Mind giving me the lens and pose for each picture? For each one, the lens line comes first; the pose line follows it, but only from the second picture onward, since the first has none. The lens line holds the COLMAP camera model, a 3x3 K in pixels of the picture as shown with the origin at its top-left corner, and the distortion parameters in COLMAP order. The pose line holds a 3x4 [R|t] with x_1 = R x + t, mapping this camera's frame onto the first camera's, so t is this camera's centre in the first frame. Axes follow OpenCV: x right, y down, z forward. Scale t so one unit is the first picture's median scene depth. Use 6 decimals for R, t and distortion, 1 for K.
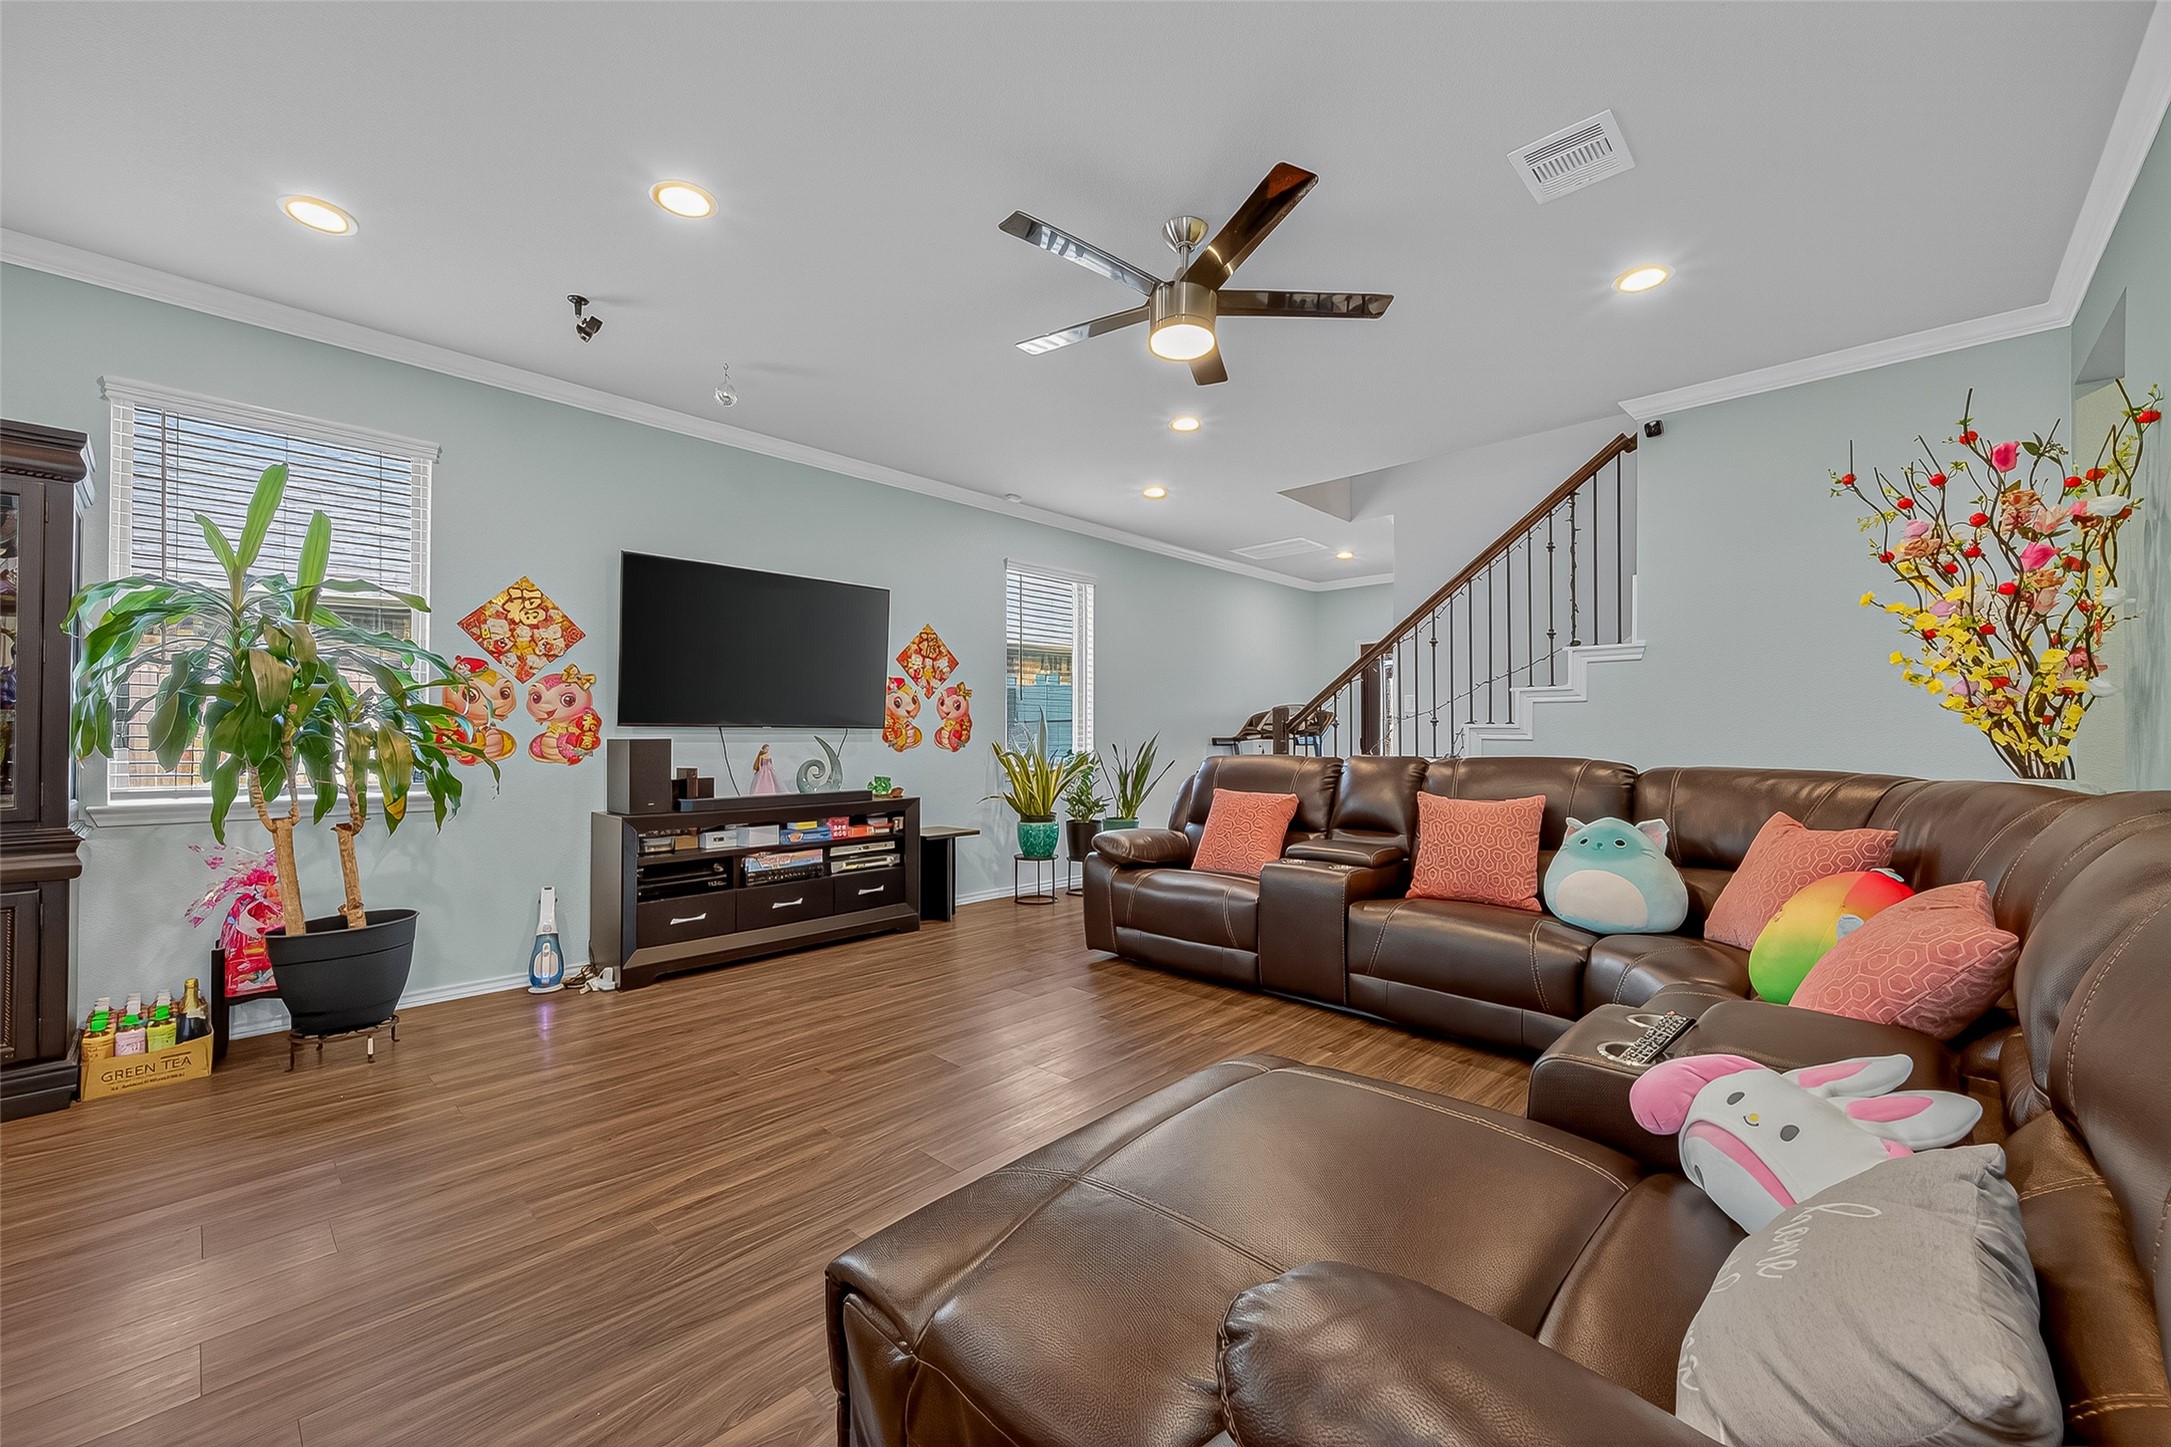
lens RADIAL K [[844.8, 0, 1097.5], [0, 844.8, 719.0], [0, 0, 1]] dist [0.010511, -0.000037]
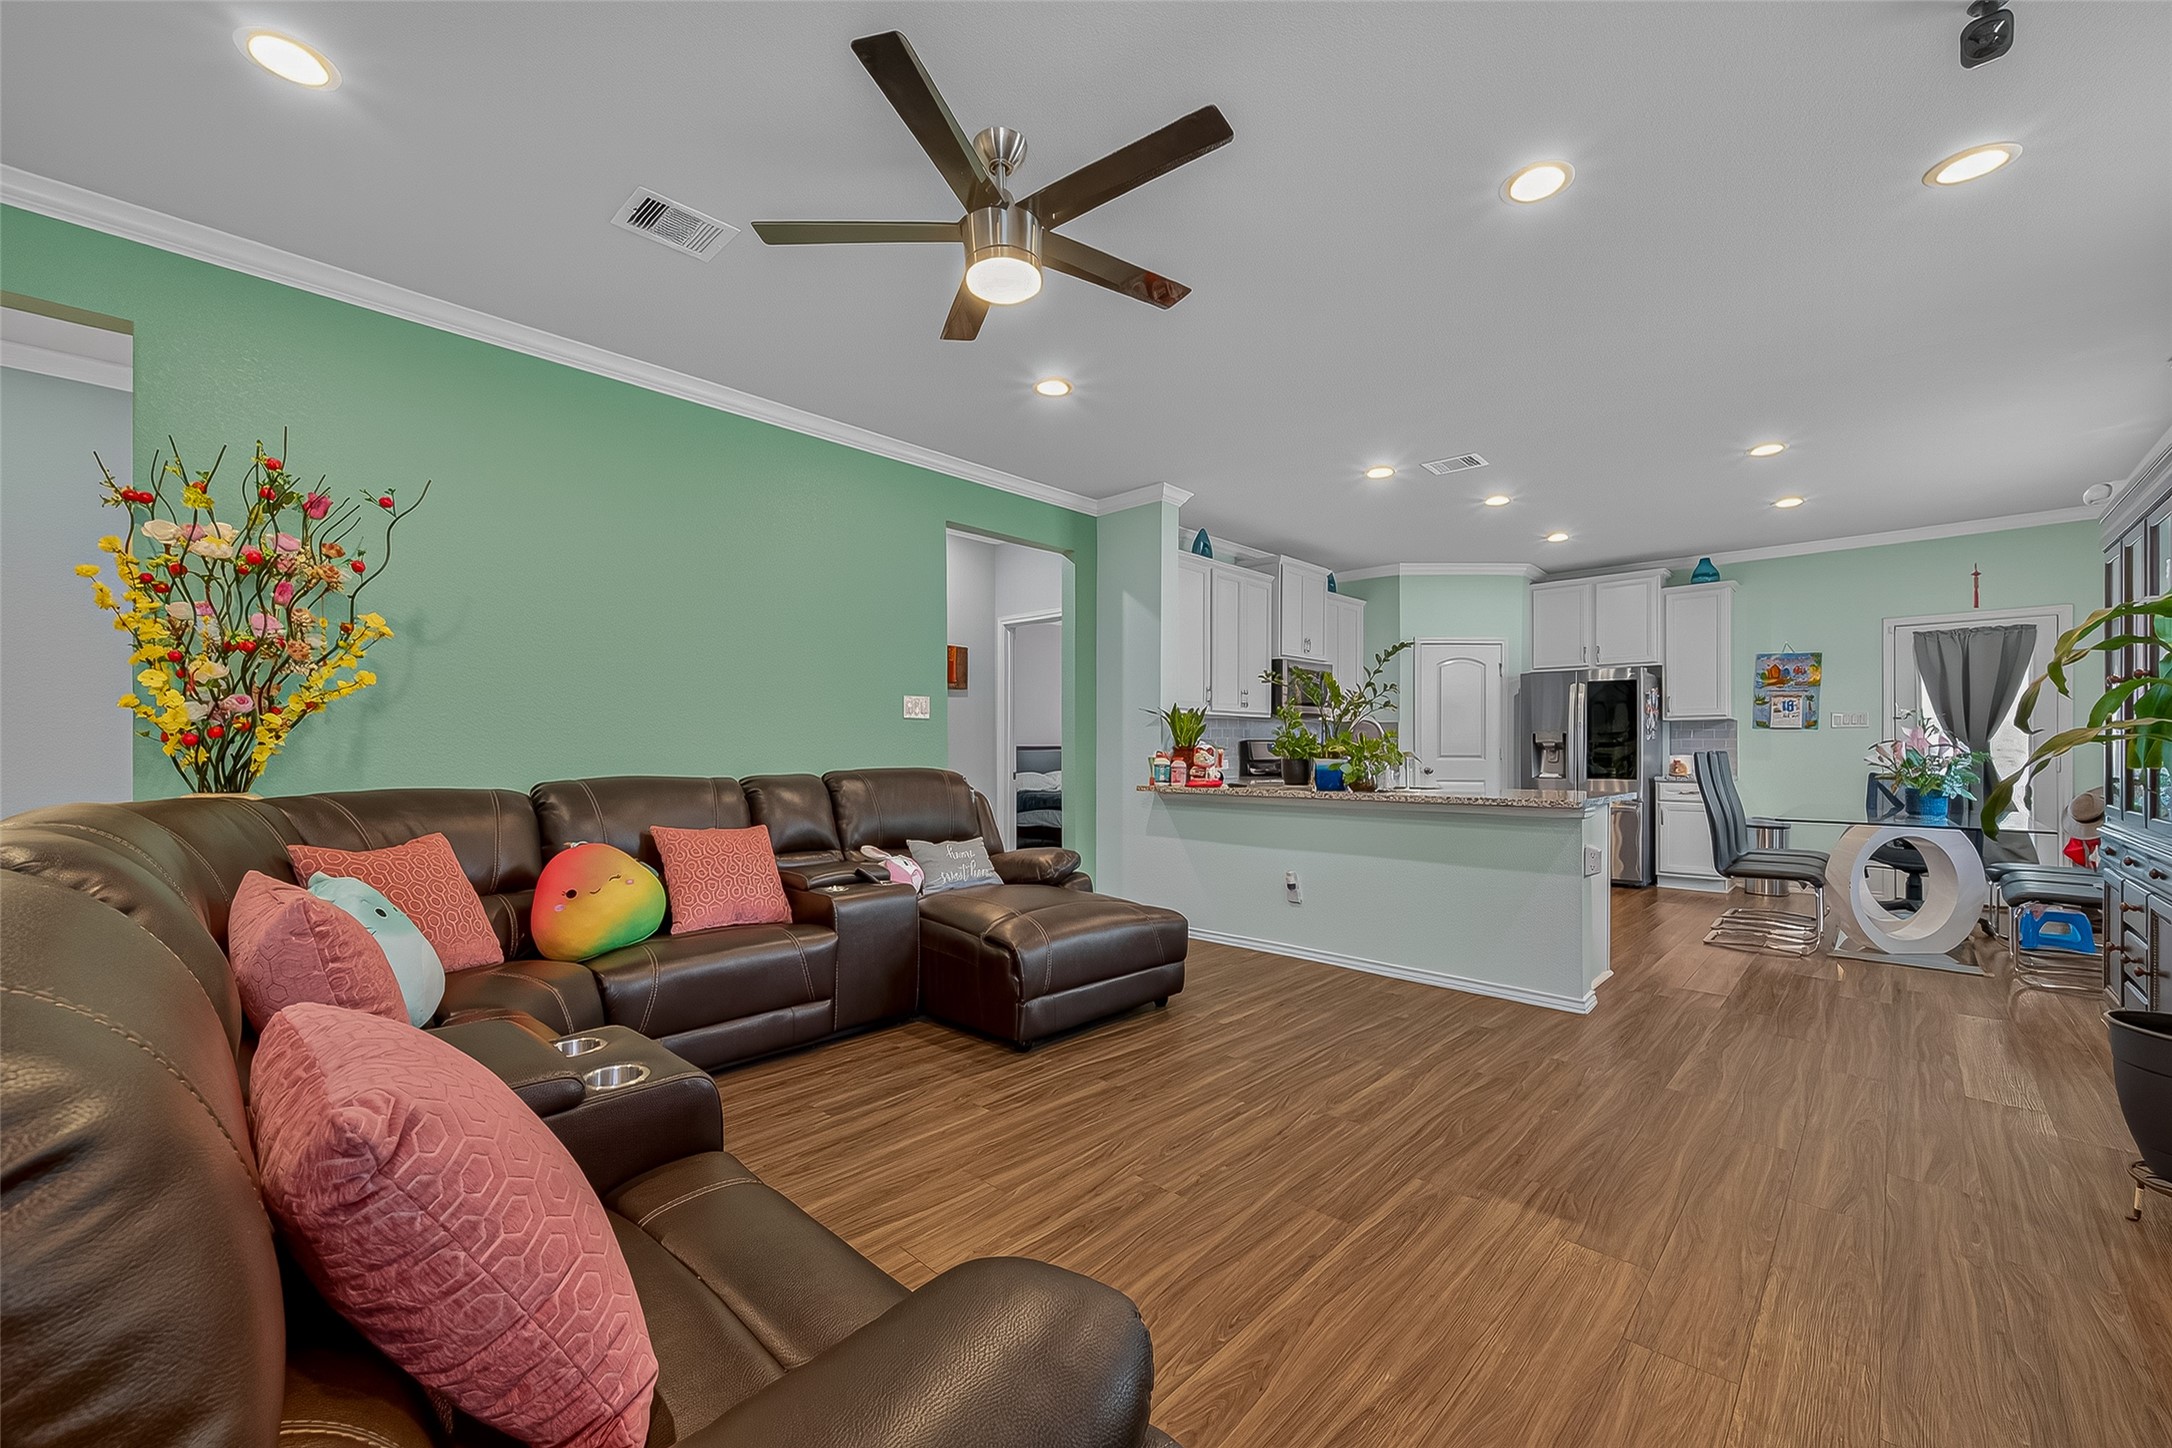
lens RADIAL K [[845.2, 0, 1088.0], [0, 845.2, 751.4], [0, 0, 1]] dist [0.010511, -0.000037]
pose [[-0.999914, -0.002509, 0.012907, 0.004306], [-0.002680, 0.999909, -0.013199, 0.023528], [-0.012873, -0.013232, -0.999830, 1.523772]]
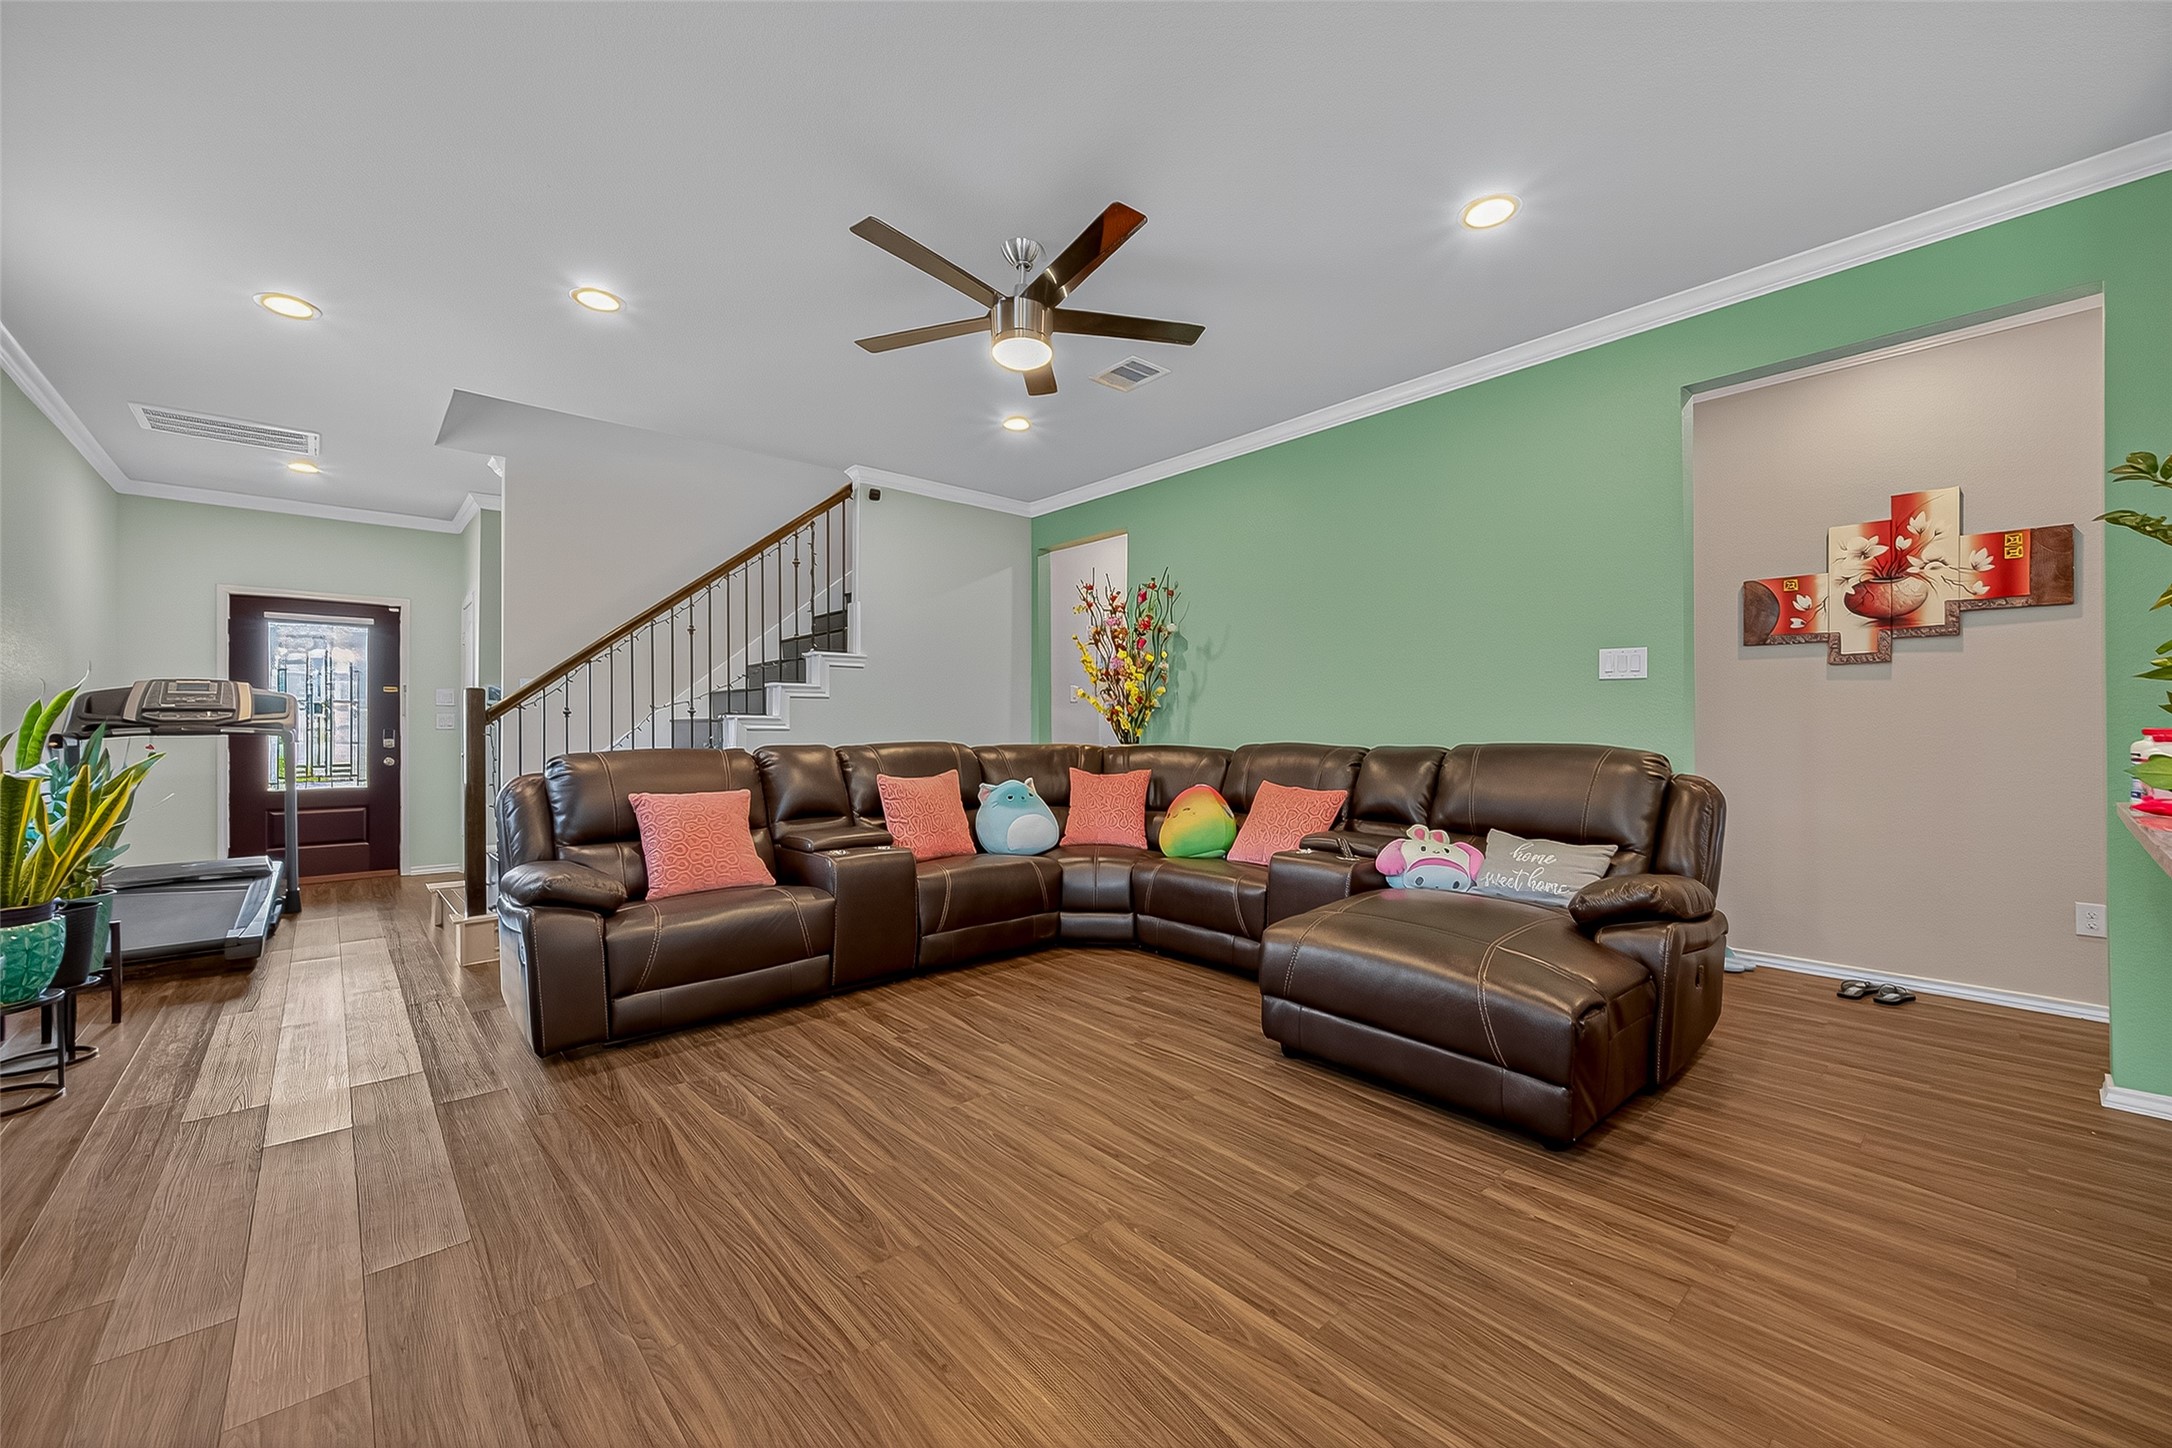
lens RADIAL K [[845.2, 0, 1091.4], [0, 845.2, 722.1], [0, 0, 1]] dist [0.010511, -0.000037]
pose [[0.087822, 0.003937, 0.996128, -0.792933], [-0.012823, 0.999914, -0.002822, 0.017248], [-0.996054, -0.012525, 0.087865, 0.680952]]
